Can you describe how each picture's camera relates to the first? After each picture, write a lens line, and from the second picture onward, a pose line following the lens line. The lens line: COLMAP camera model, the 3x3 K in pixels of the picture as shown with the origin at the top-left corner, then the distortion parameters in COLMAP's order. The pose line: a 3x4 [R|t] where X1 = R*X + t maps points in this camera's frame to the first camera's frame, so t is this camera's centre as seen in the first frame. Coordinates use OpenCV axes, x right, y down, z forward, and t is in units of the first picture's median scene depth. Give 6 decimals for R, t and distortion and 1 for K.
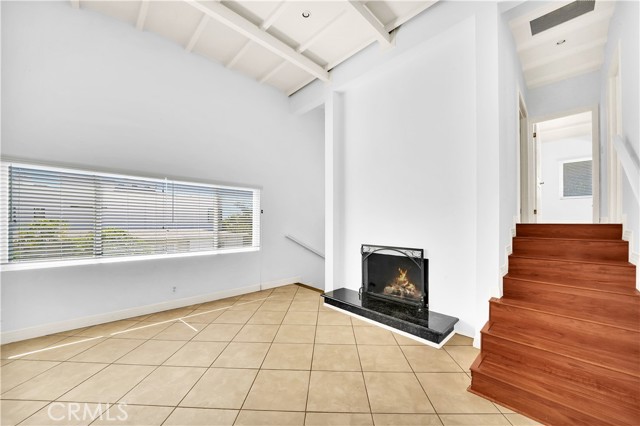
lens RADIAL K [[235.4, 0, 306.5], [0, 235.4, 221.7], [0, 0, 1]] dist [-0.002488, -0.000196]
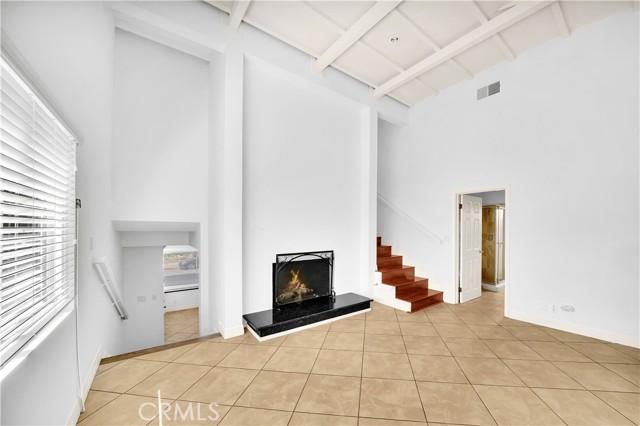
lens RADIAL K [[236.1, 0, 352.1], [0, 236.1, 229.8], [0, 0, 1]] dist [-0.037998, 0.000014]
pose [[0.049731, -0.009242, 0.998720, -0.727147], [-0.010422, 0.999898, 0.009772, -0.010357], [-0.998708, -0.010895, 0.049630, 0.753622]]
